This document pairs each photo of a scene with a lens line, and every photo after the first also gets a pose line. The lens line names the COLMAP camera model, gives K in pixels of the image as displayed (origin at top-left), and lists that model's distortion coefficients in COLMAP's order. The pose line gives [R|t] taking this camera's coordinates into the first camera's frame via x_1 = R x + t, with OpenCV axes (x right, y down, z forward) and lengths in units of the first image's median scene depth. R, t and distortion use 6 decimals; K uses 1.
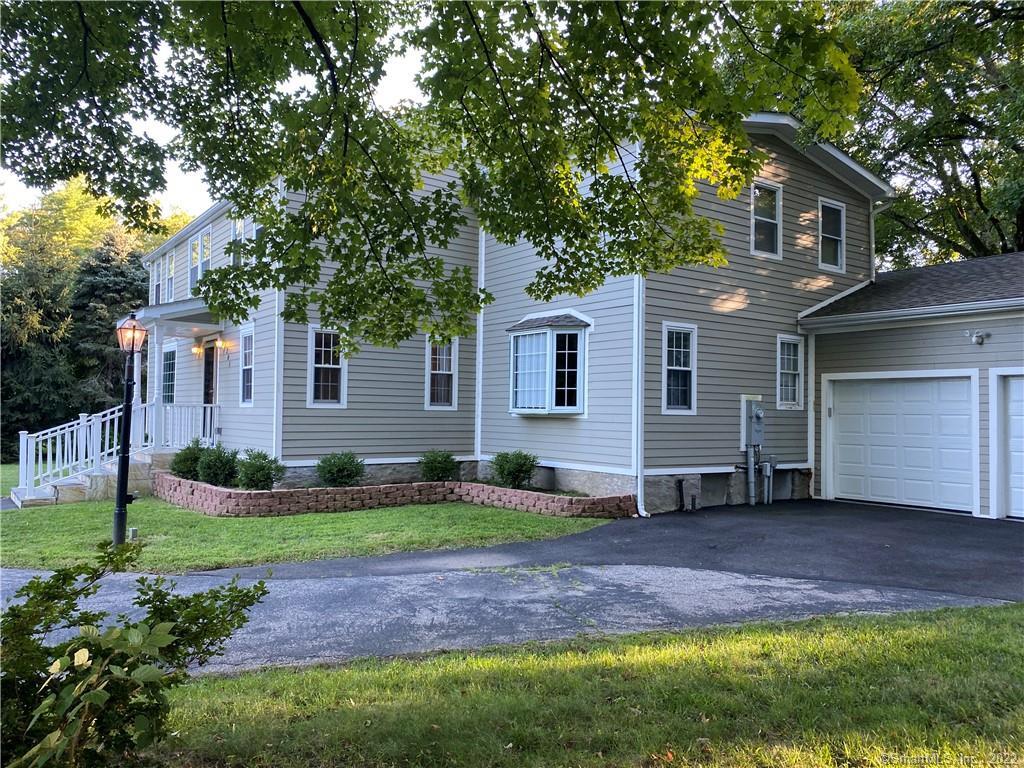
lens RADIAL K [[772.7, 0, 512.0], [0, 772.7, 384.0], [0, 0, 1]] dist [0.104194, -0.155613]
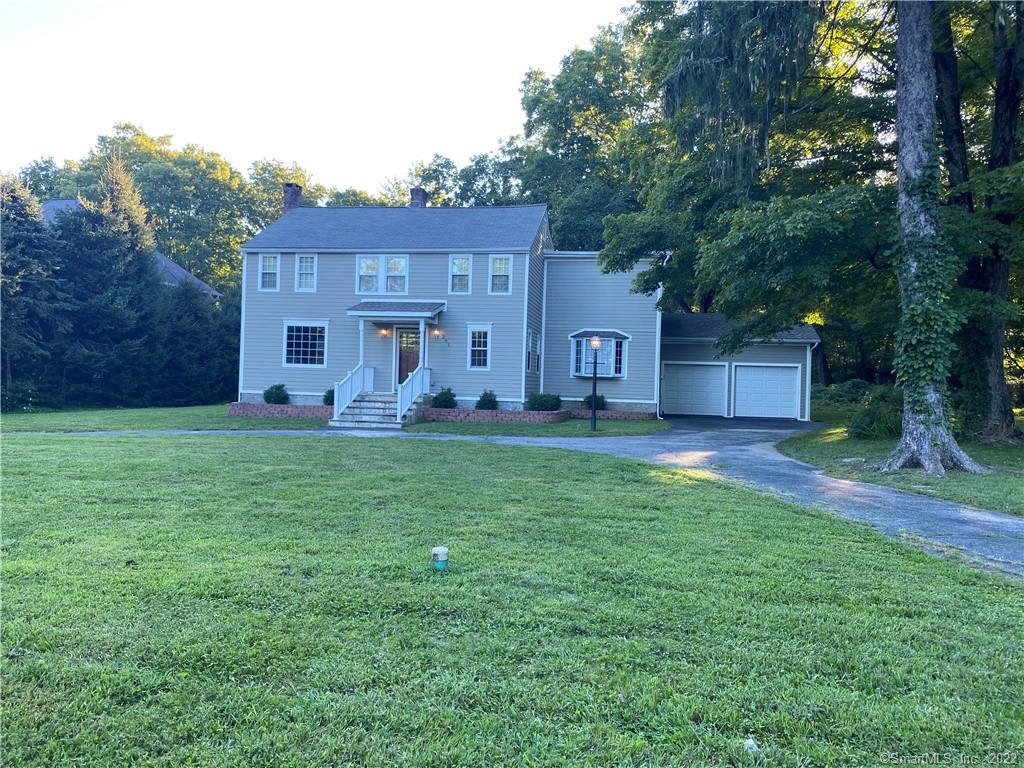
lens RADIAL K [[772.7, 0, 512.0], [0, 772.7, 384.0], [0, 0, 1]] dist [0.104194, -0.155613]
pose [[0.720889, 0.006726, 0.693018, -1.653700], [-0.044059, 0.998375, 0.036141, -0.008650], [-0.691649, -0.056587, 0.720014, -0.381579]]
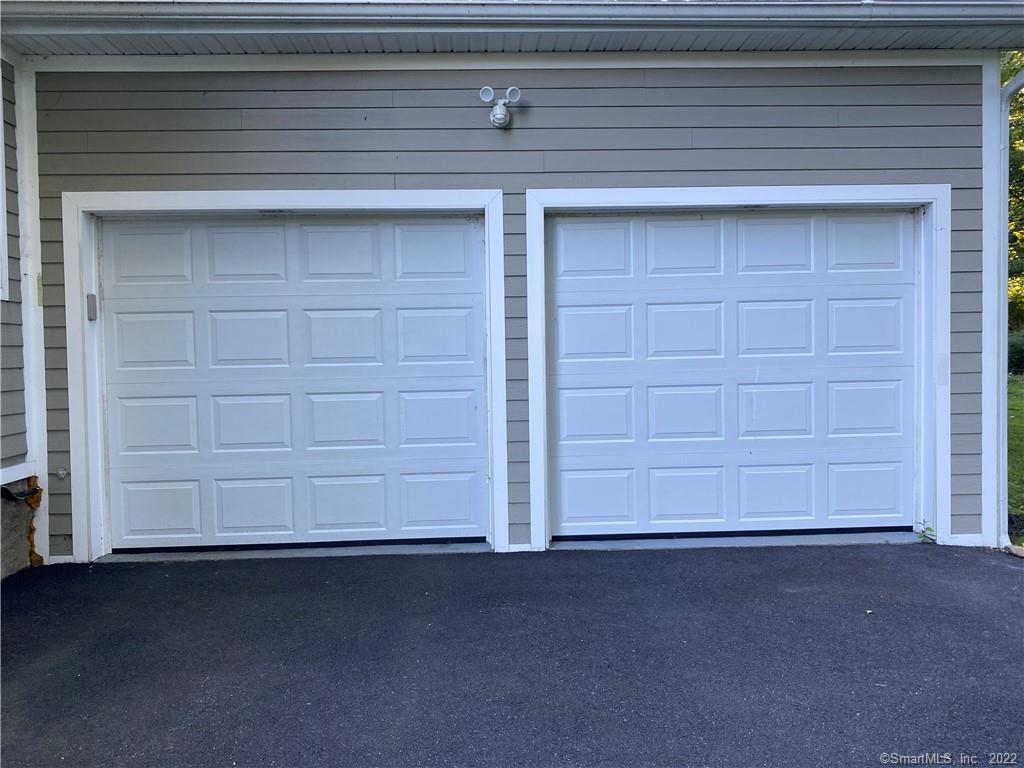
lens RADIAL K [[772.7, 0, 512.0], [0, 772.7, 384.0], [0, 0, 1]] dist [0.104194, -0.155613]
pose [[0.543207, -0.054909, 0.837802, 0.234268], [-0.006340, 0.997563, 0.069490, 0.048063], [-0.839575, -0.043059, 0.541535, 0.713898]]
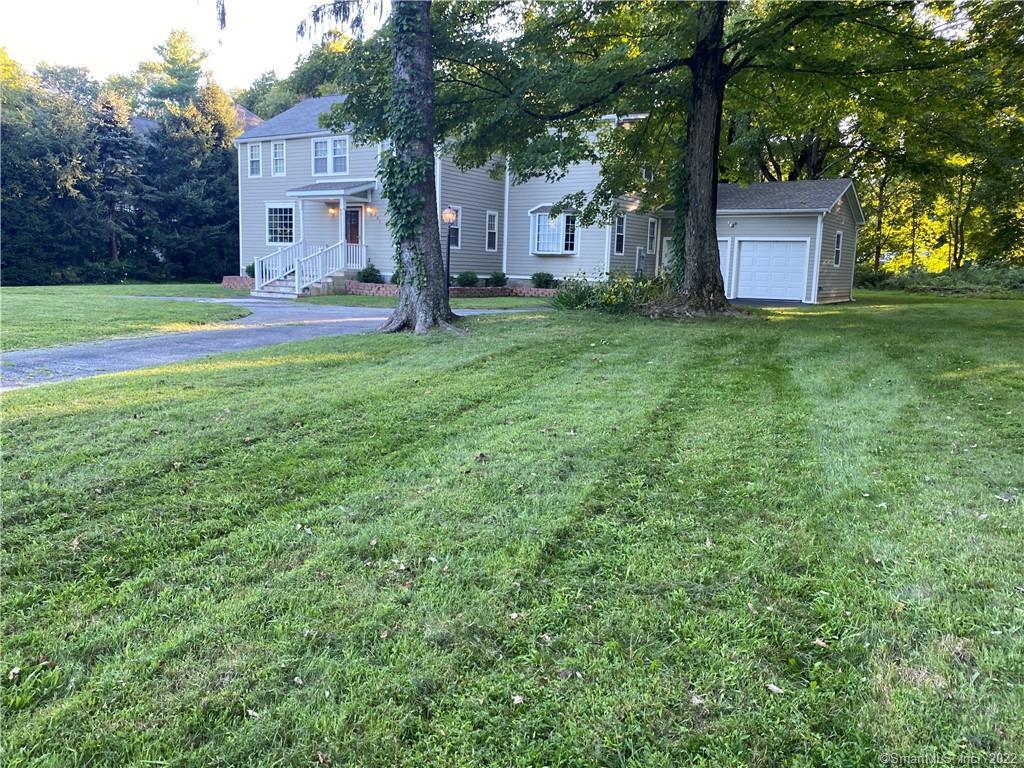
lens RADIAL K [[772.7, 0, 512.0], [0, 772.7, 384.0], [0, 0, 1]] dist [0.104194, -0.155613]
pose [[0.931669, -0.040968, 0.360991, -0.853212], [-0.029928, 0.981590, 0.188640, -0.008761], [-0.362074, -0.186554, 0.913291, -0.959054]]
